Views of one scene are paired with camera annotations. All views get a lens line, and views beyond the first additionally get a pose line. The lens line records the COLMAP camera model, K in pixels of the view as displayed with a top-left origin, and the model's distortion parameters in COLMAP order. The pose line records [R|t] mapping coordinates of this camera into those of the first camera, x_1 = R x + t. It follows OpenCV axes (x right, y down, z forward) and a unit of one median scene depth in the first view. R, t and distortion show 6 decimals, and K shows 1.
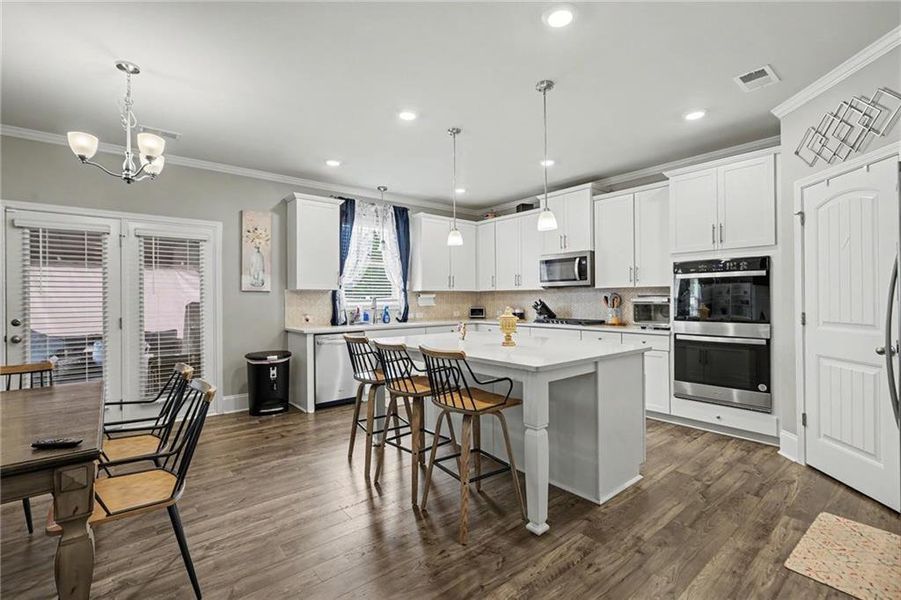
lens RADIAL K [[403.8, 0, 459.1], [0, 403.8, 300.4], [0, 0, 1]] dist [-0.002247, -0.000347]
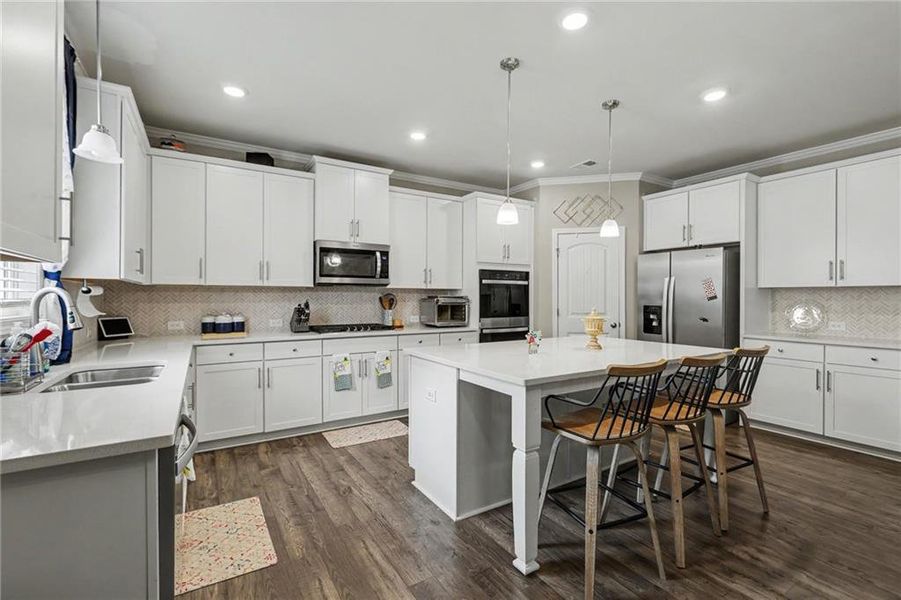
lens RADIAL K [[403.8, 0, 452.8], [0, 403.8, 302.3], [0, 0, 1]] dist [-0.002247, -0.000347]
pose [[0.138201, -0.003313, 0.990399, -0.563114], [0.003814, 0.999989, 0.002813, -0.000940], [-0.990397, 0.003389, 0.138212, 0.775949]]
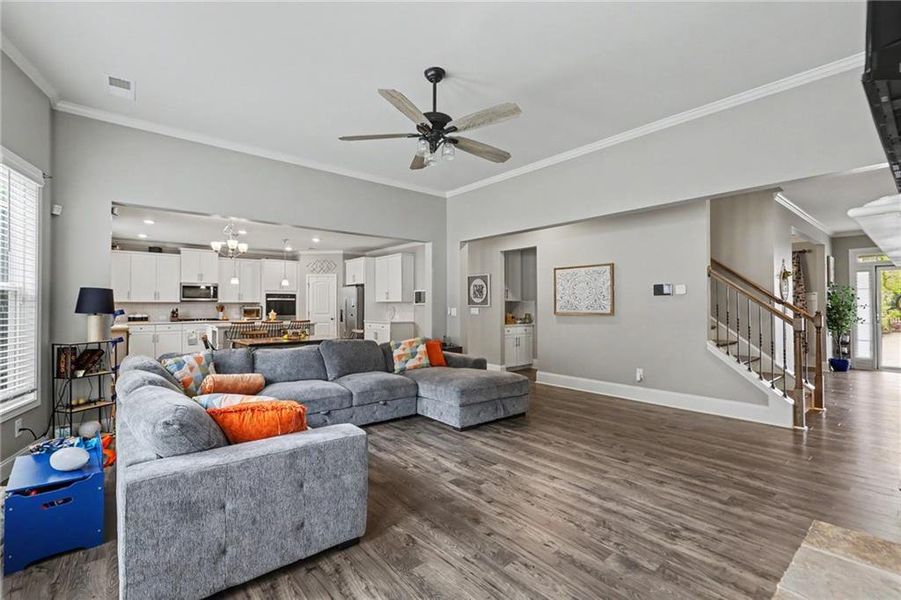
lens RADIAL K [[403.8, 0, 454.8], [0, 403.8, 302.2], [0, 0, 1]] dist [-0.002247, -0.000347]
pose [[-0.003371, 0.017662, 0.999838, -1.802791], [0.009337, 0.999801, -0.017630, 0.016478], [-0.999951, 0.009276, -0.003536, -0.198550]]
